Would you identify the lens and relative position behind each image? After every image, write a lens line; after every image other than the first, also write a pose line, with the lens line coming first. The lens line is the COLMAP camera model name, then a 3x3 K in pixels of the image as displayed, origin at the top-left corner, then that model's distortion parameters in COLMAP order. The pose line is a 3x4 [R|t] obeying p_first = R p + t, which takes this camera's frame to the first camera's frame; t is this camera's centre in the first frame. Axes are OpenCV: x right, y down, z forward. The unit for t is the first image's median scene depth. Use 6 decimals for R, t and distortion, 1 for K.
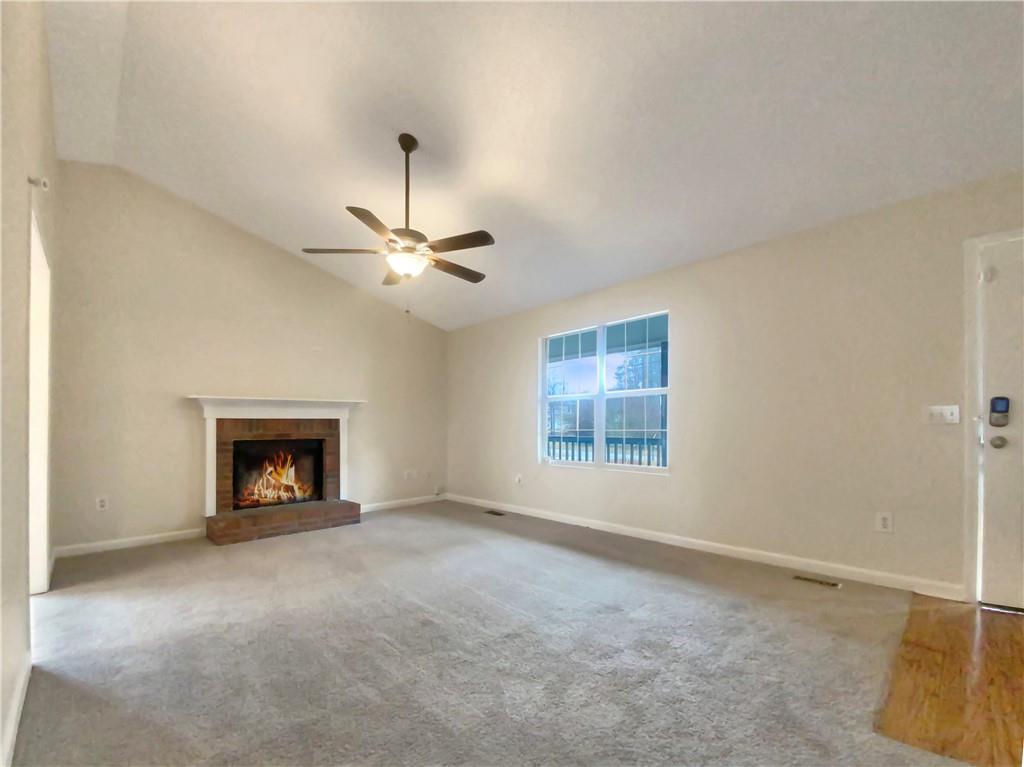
lens RADIAL K [[415.8, 0, 513.5], [0, 415.8, 381.3], [0, 0, 1]] dist [0.028053, -0.016860]
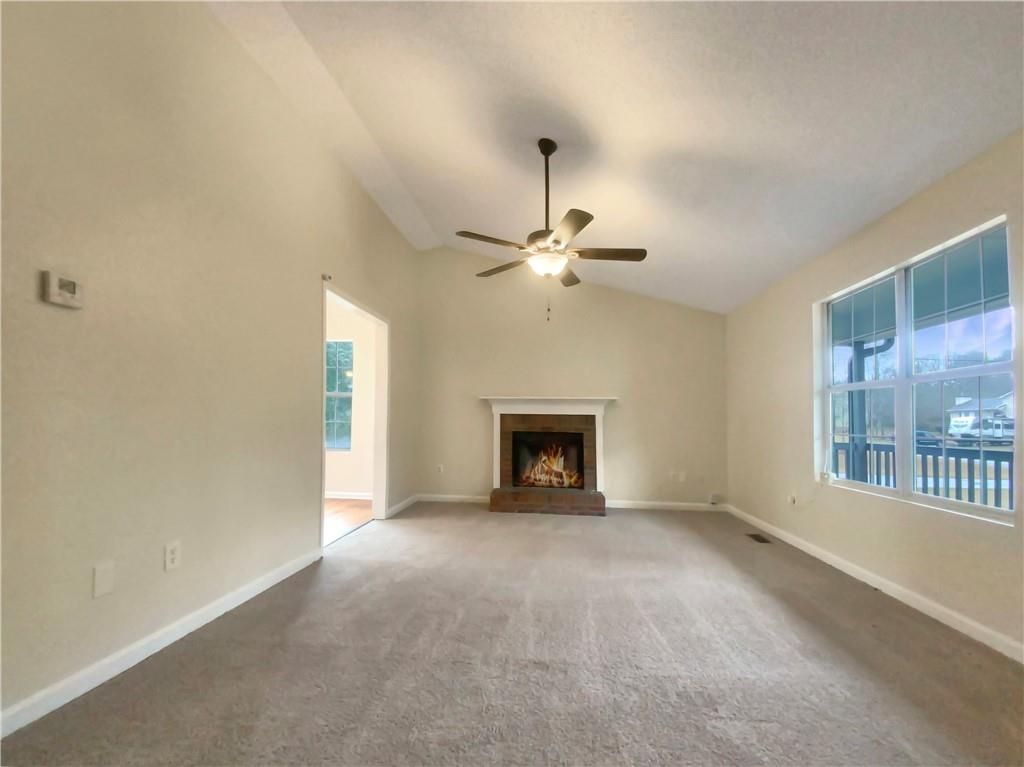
lens RADIAL K [[415.8, 0, 513.5], [0, 415.8, 381.3], [0, 0, 1]] dist [0.028053, -0.016860]
pose [[0.681261, -0.047650, -0.730488, 0.247291], [0.056954, 0.998305, -0.012003, 0.005930], [0.729822, -0.033427, 0.682820, 0.144652]]
